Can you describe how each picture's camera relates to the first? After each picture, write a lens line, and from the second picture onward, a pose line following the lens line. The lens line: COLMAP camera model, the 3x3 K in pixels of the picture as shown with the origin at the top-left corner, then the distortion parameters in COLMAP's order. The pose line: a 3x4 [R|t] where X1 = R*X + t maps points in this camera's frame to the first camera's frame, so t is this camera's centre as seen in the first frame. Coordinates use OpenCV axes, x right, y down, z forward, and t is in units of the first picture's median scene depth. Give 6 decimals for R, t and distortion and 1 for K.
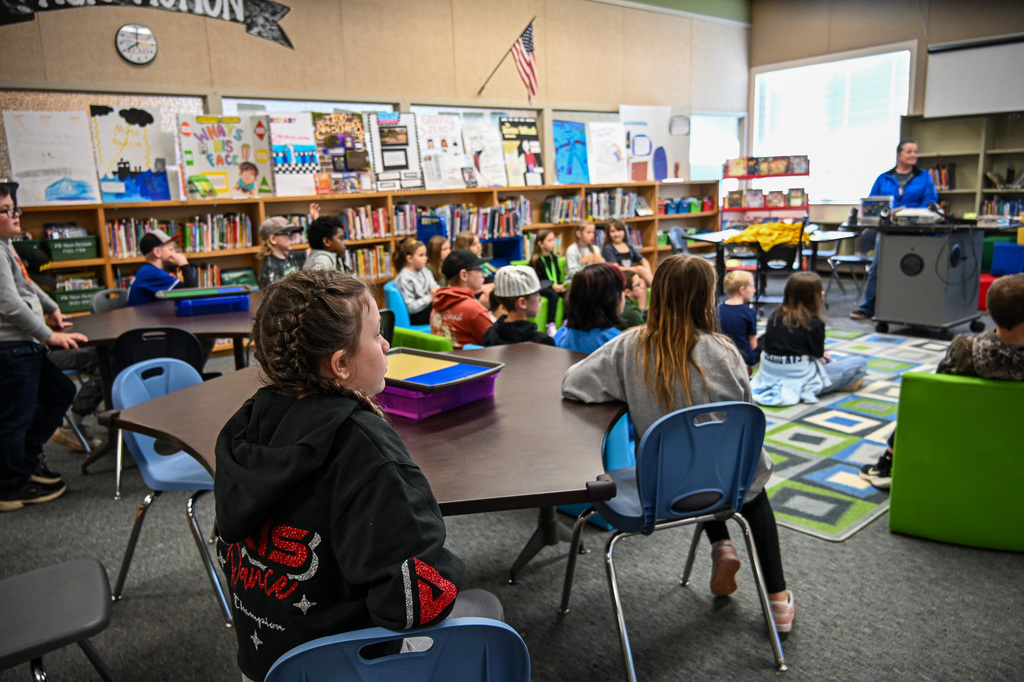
lens RADIAL K [[797.9, 0, 512.0], [0, 797.9, 343.2], [0, 0, 1]] dist [-0.012951, -0.008574]
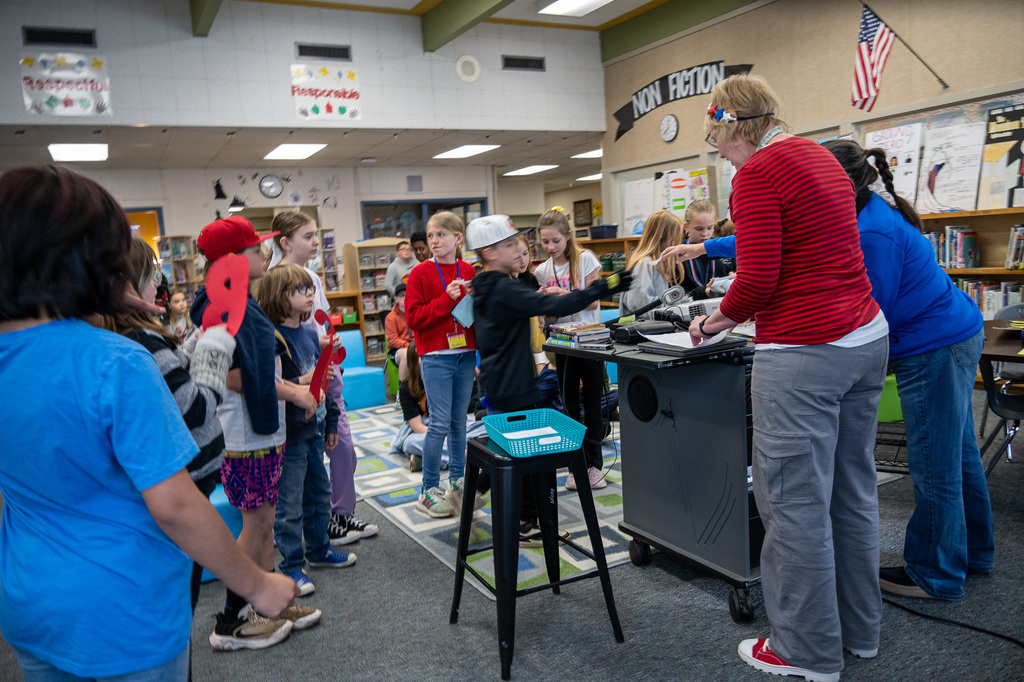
lens RADIAL K [[797.9, 0, 512.0], [0, 797.9, 341.4], [0, 0, 1]] dist [-0.012951, -0.008574]
pose [[-0.220992, 0.151966, -0.963363, 0.998929], [-0.128300, 0.974671, 0.183181, -0.209593], [0.966800, 0.164081, -0.195898, 1.000168]]
